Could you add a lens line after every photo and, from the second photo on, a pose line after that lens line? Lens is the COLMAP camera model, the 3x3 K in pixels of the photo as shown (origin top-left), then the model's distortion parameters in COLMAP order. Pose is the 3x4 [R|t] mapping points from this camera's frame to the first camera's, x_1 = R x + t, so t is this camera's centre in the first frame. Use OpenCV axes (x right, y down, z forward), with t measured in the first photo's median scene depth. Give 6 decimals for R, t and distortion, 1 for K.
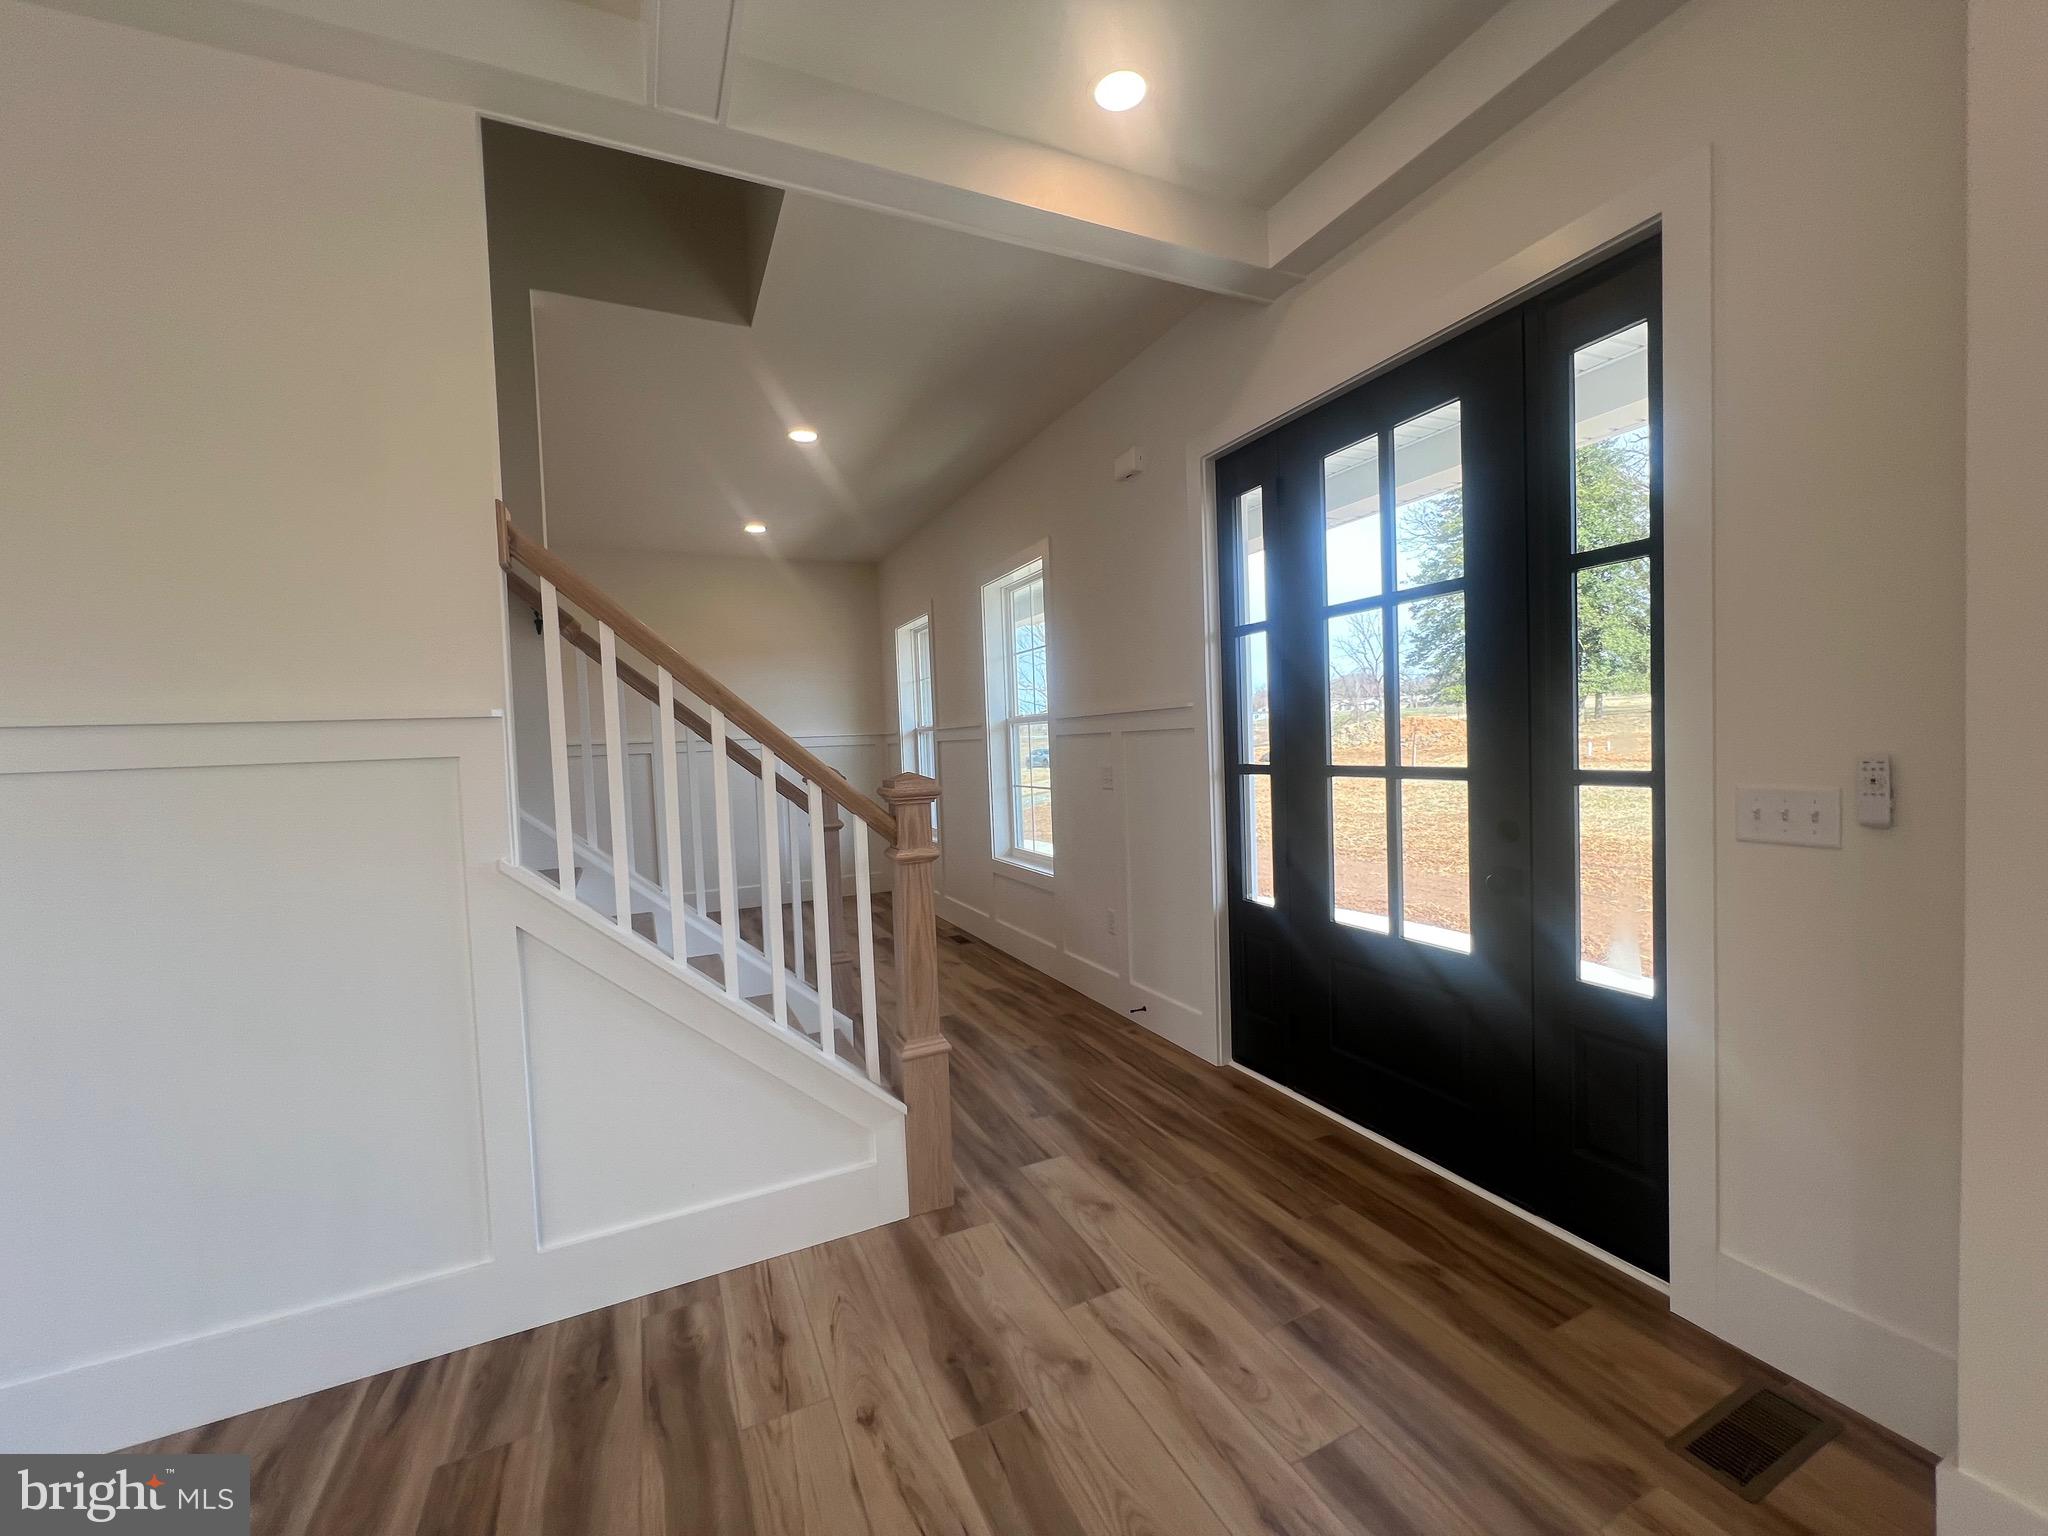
lens RADIAL K [[820.6, 0, 1017.5], [0, 820.6, 779.2], [0, 0, 1]] dist [-0.003200, 0.000862]
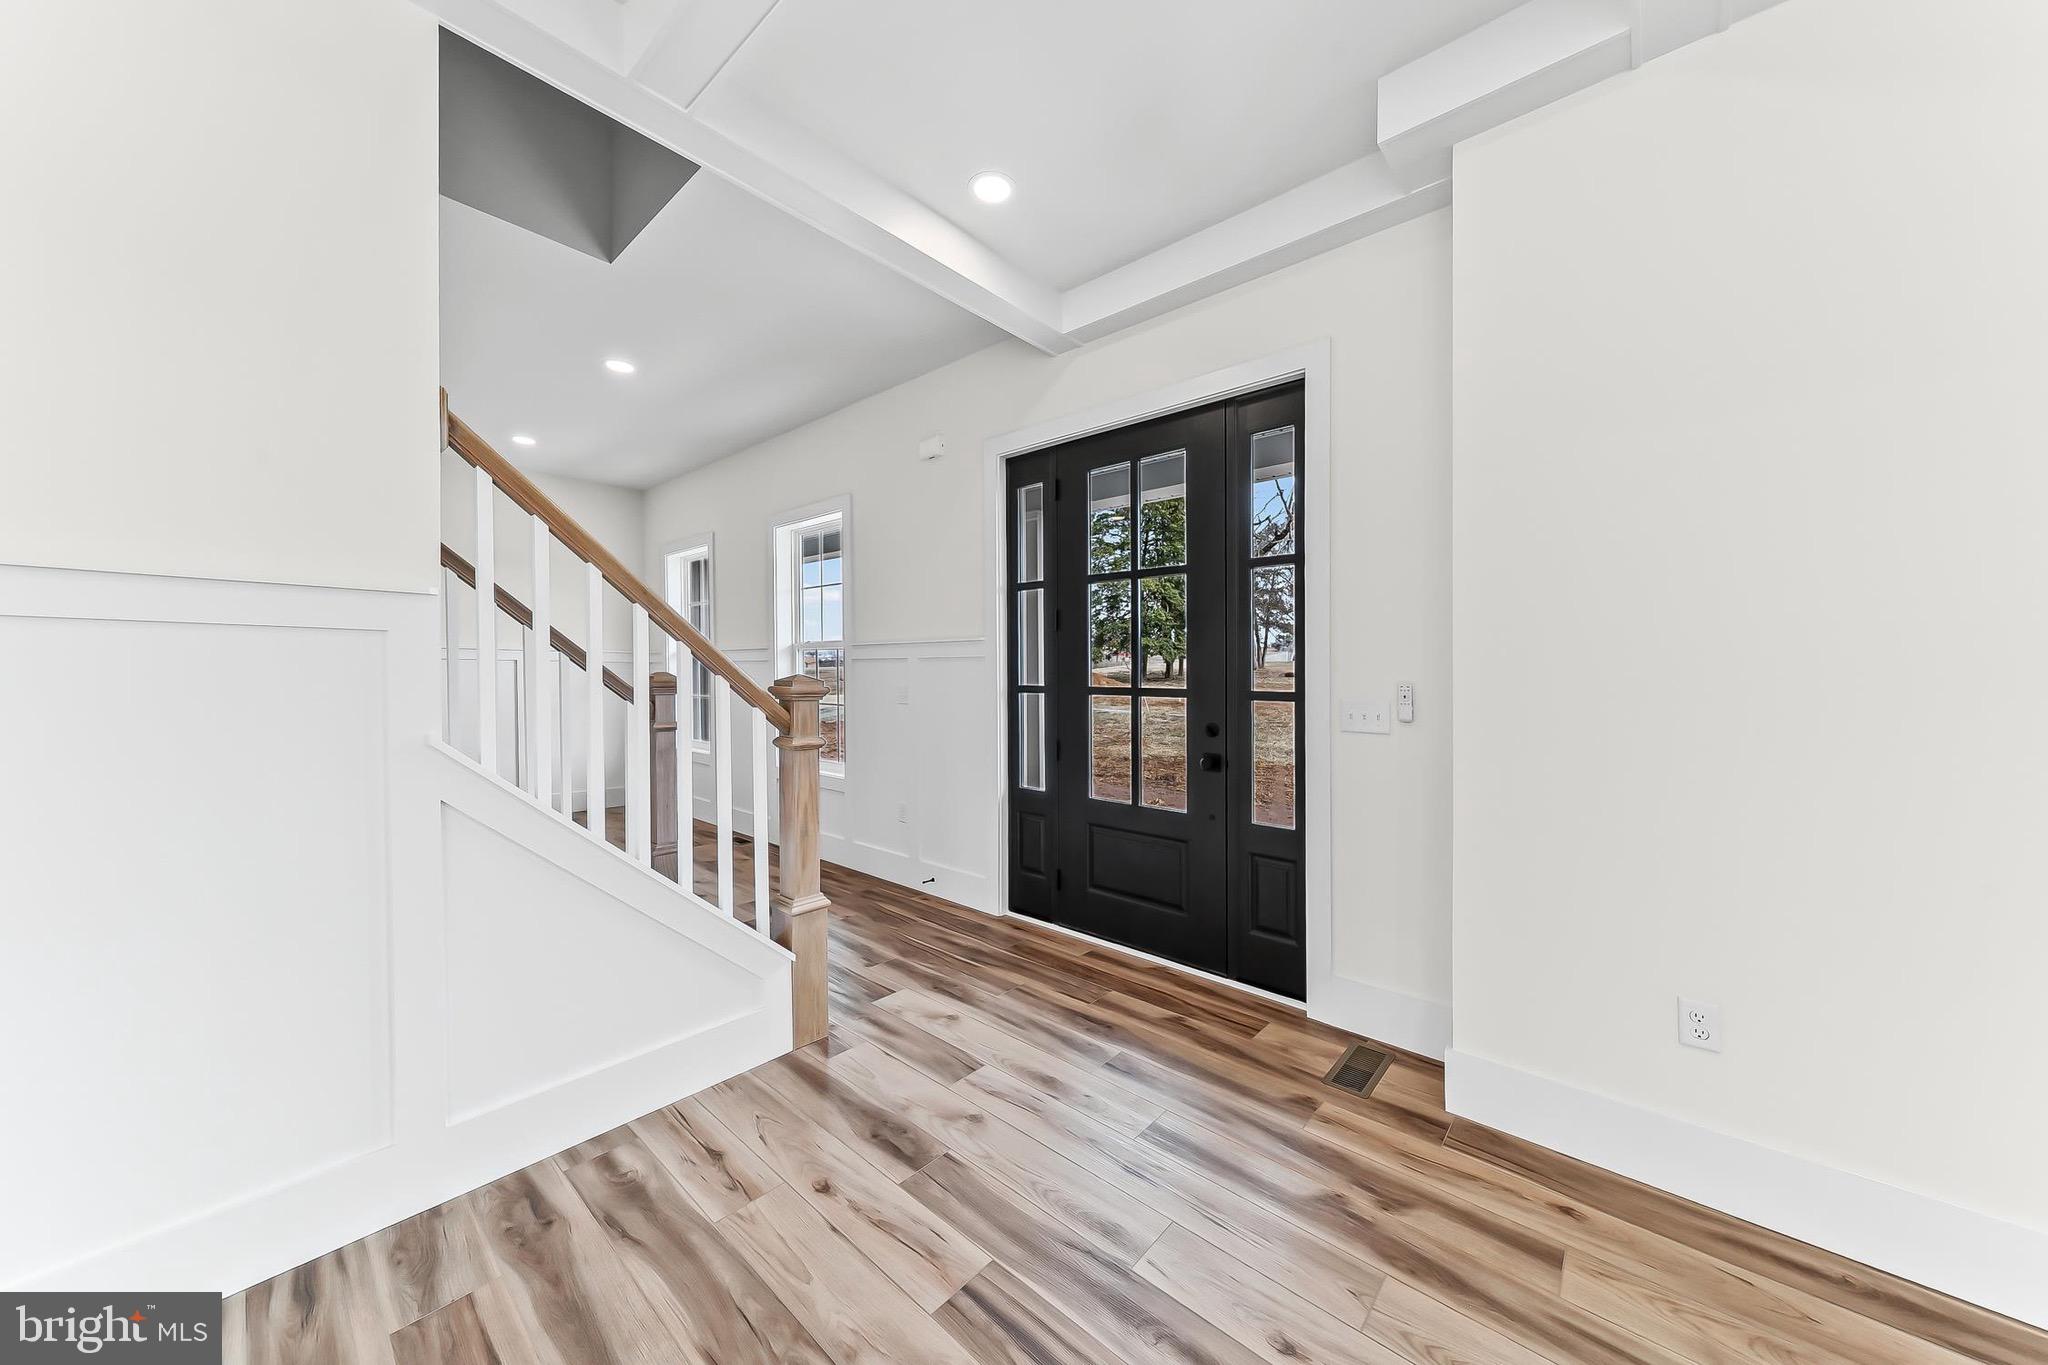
lens RADIAL K [[702.1, 0, 1034.6], [0, 702.1, 677.0], [0, 0, 1]] dist [0.003161, -0.000598]
pose [[0.915682, 0.047578, 0.399077, -0.280949], [-0.027896, 0.998097, -0.054987, 0.051631], [-0.400933, 0.039218, 0.915267, -0.098133]]
